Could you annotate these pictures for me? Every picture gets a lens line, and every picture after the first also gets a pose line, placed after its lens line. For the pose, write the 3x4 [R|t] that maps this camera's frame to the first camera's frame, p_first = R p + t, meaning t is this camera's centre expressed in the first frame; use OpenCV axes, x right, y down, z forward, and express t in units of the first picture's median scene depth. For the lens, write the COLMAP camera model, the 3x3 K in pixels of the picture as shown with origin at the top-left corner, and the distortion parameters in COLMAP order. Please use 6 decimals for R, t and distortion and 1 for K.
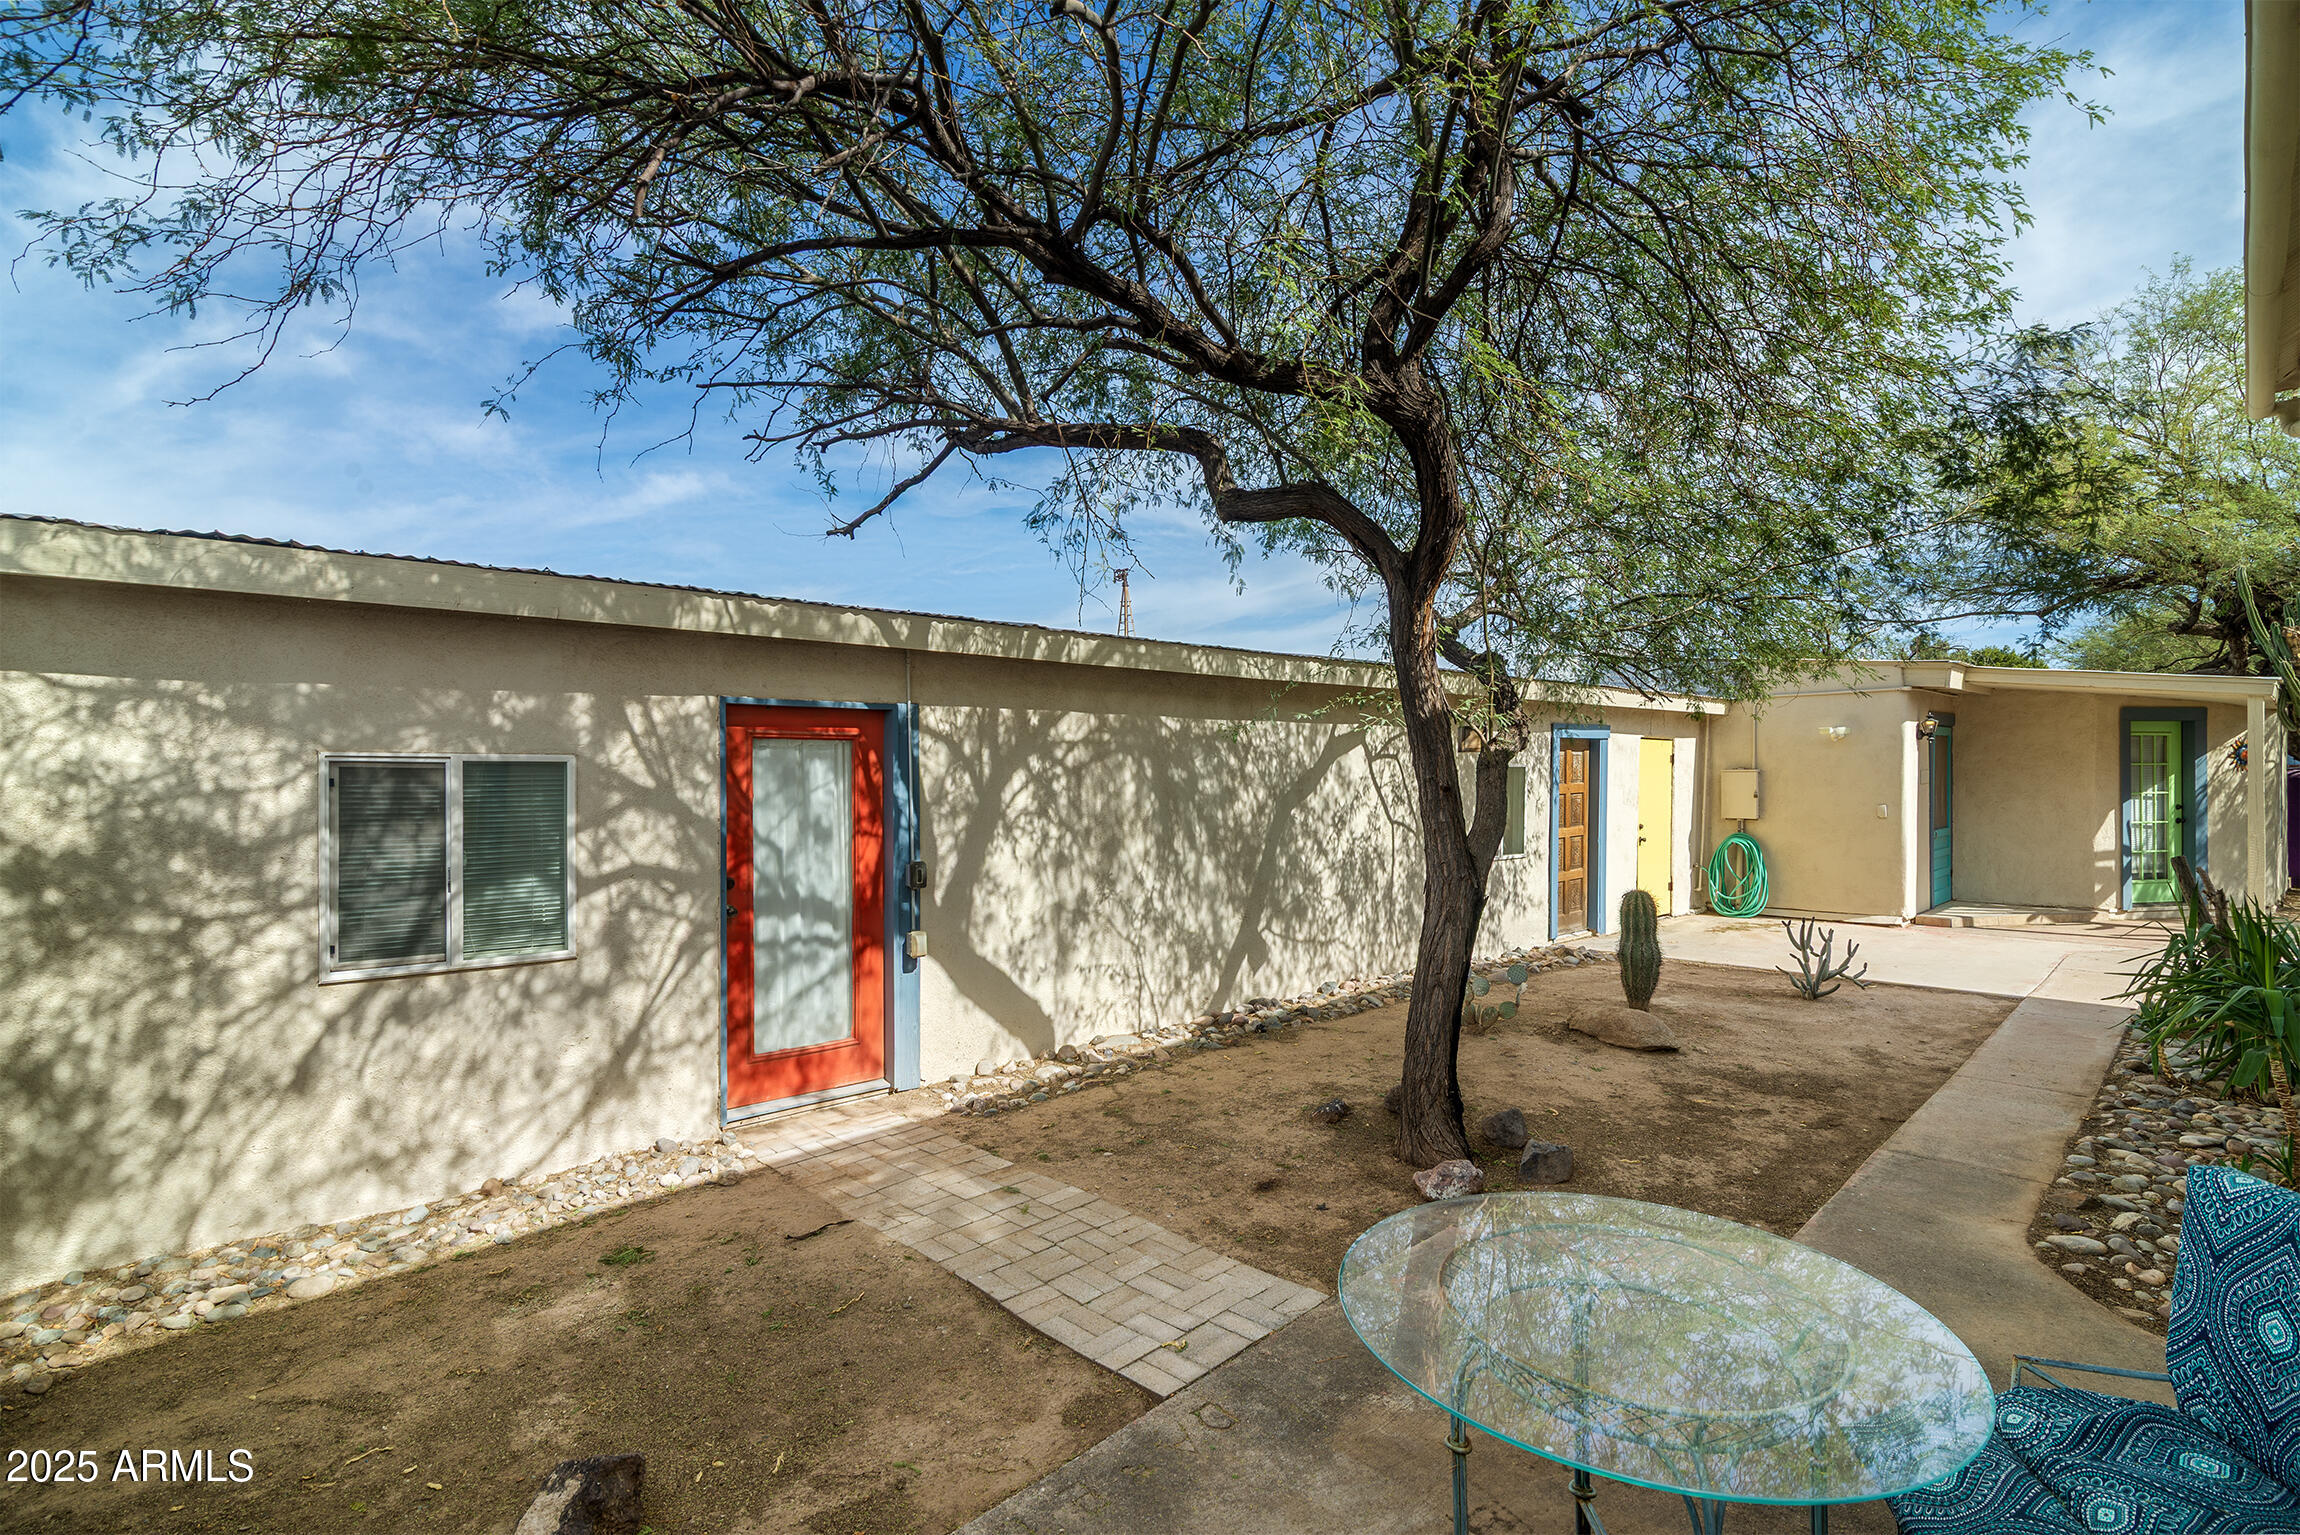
lens RADIAL K [[1108.3, 0, 1151.8], [0, 1108.3, 781.0], [0, 0, 1]] dist [0.006384, 0.000323]
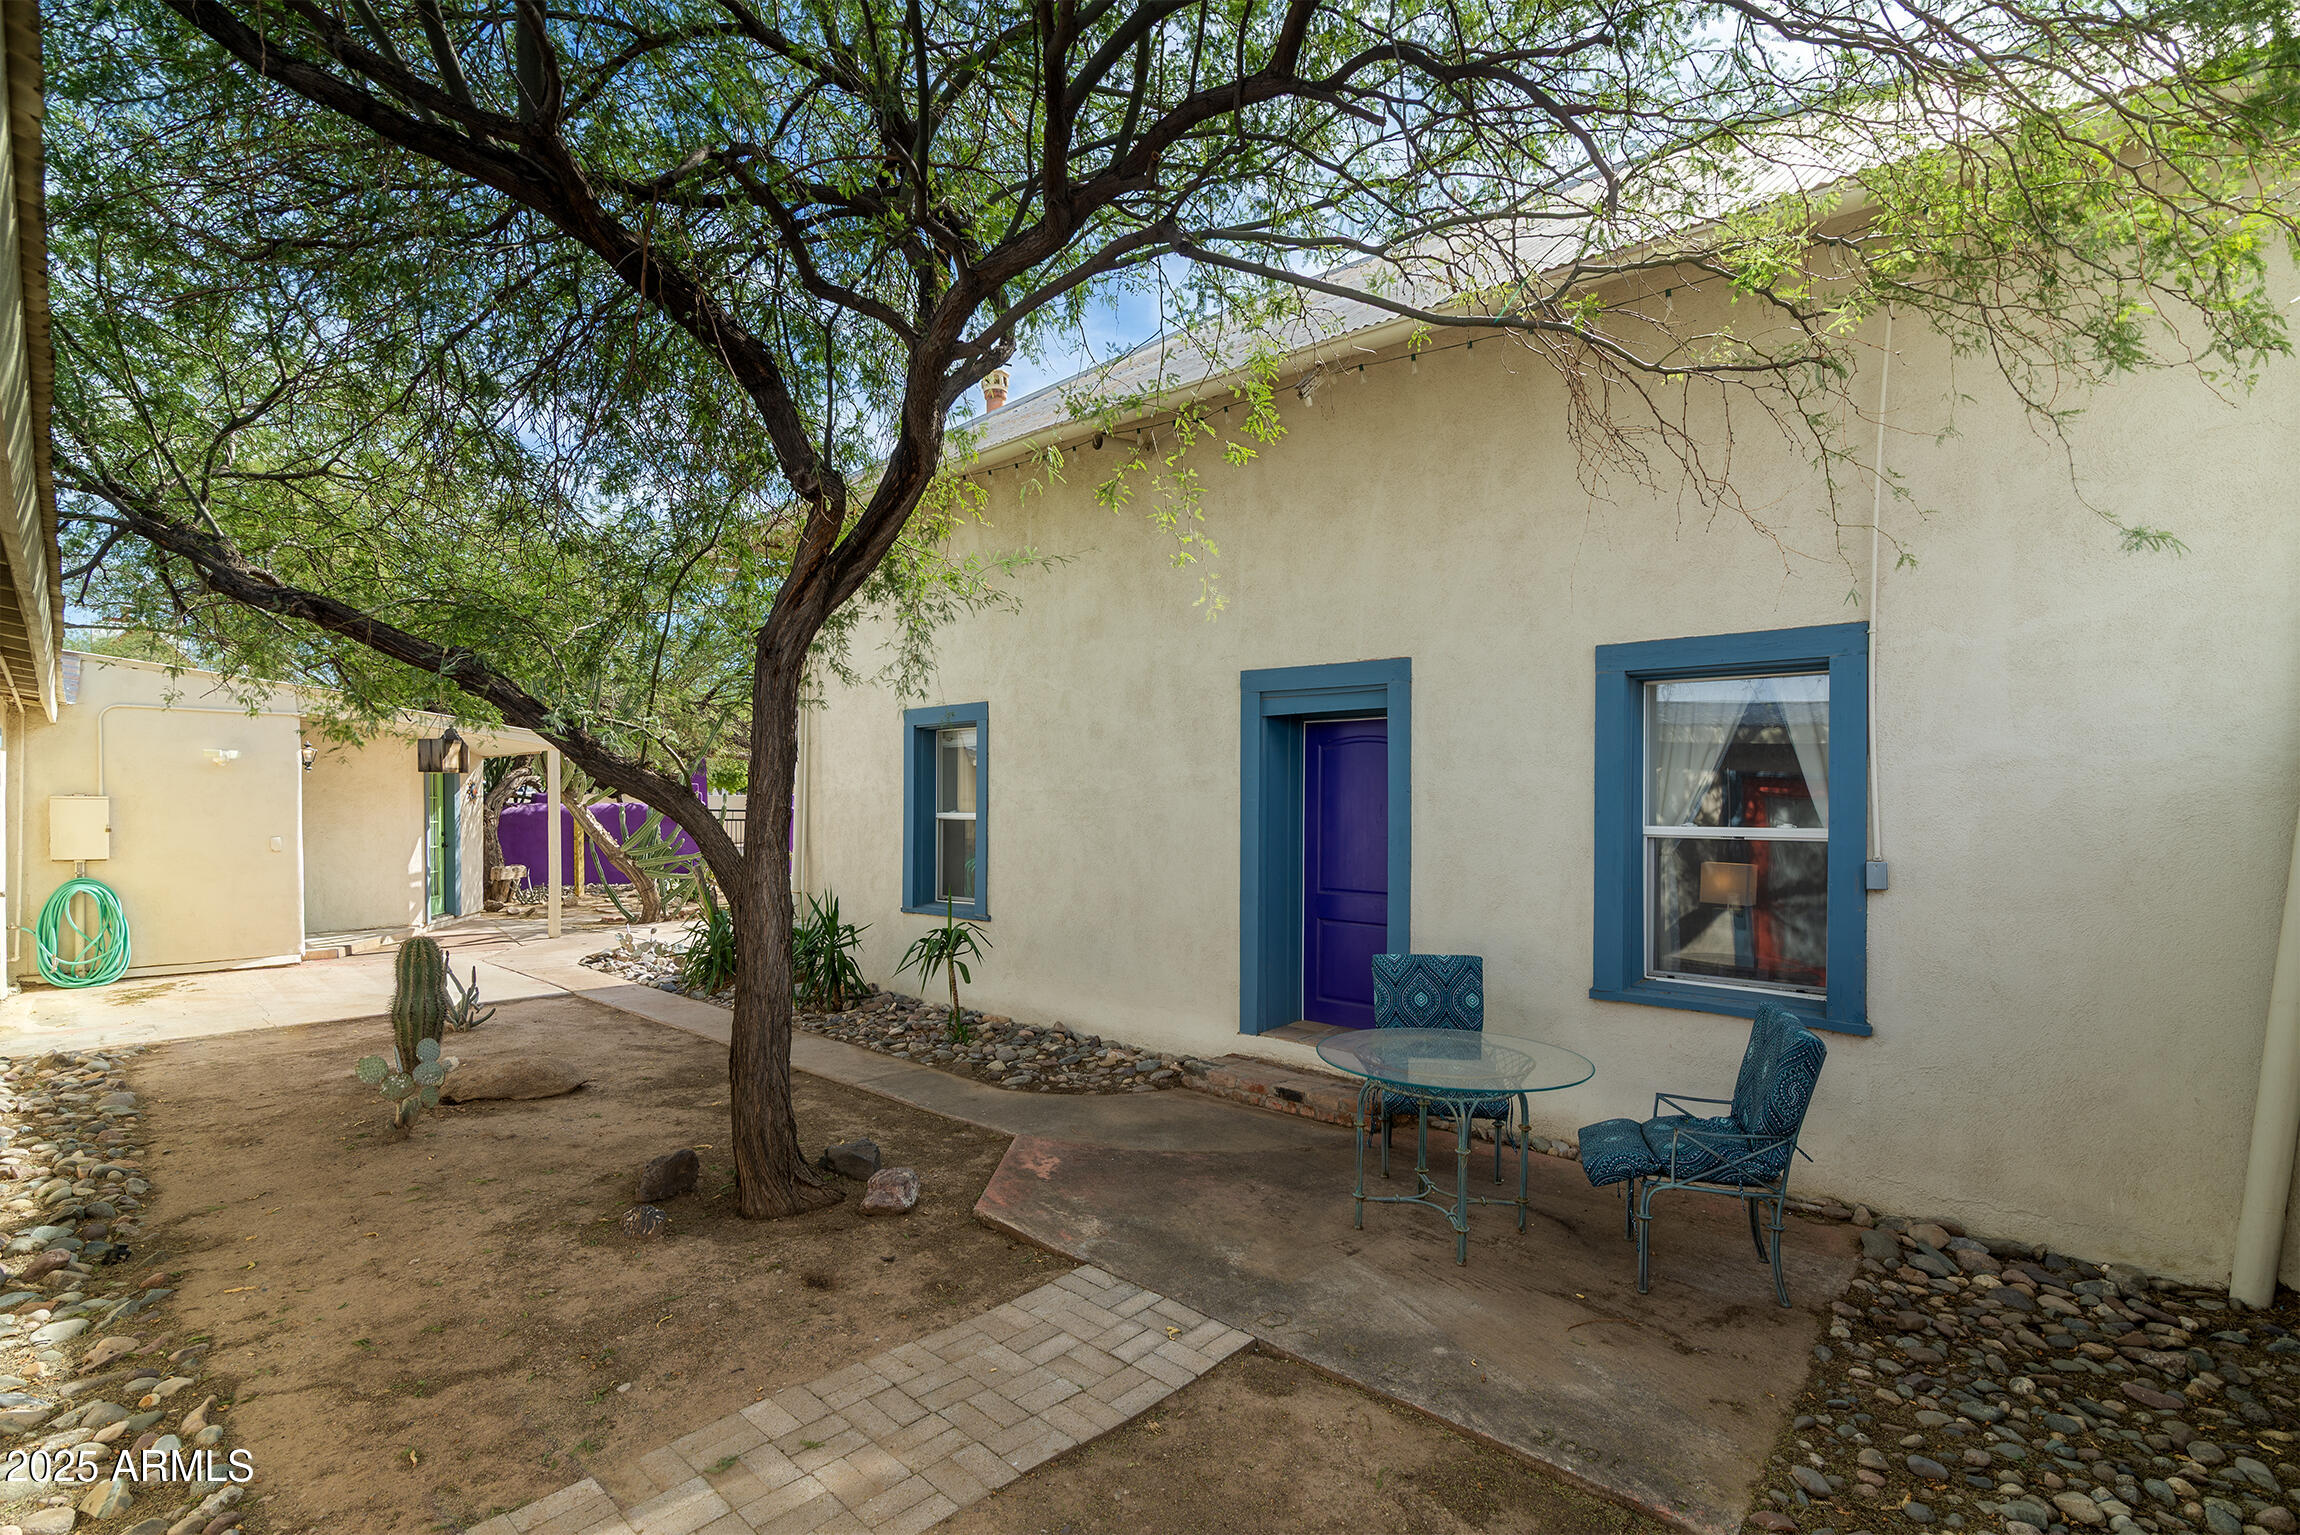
lens RADIAL K [[1108.3, 0, 1151.6], [0, 1108.3, 782.8], [0, 0, 1]] dist [0.006384, 0.000323]
pose [[-0.082702, 0.027733, 0.996188, -0.866768], [-0.001015, 0.999610, -0.027912, 0.004504], [-0.996574, -0.003319, -0.082641, 0.906555]]
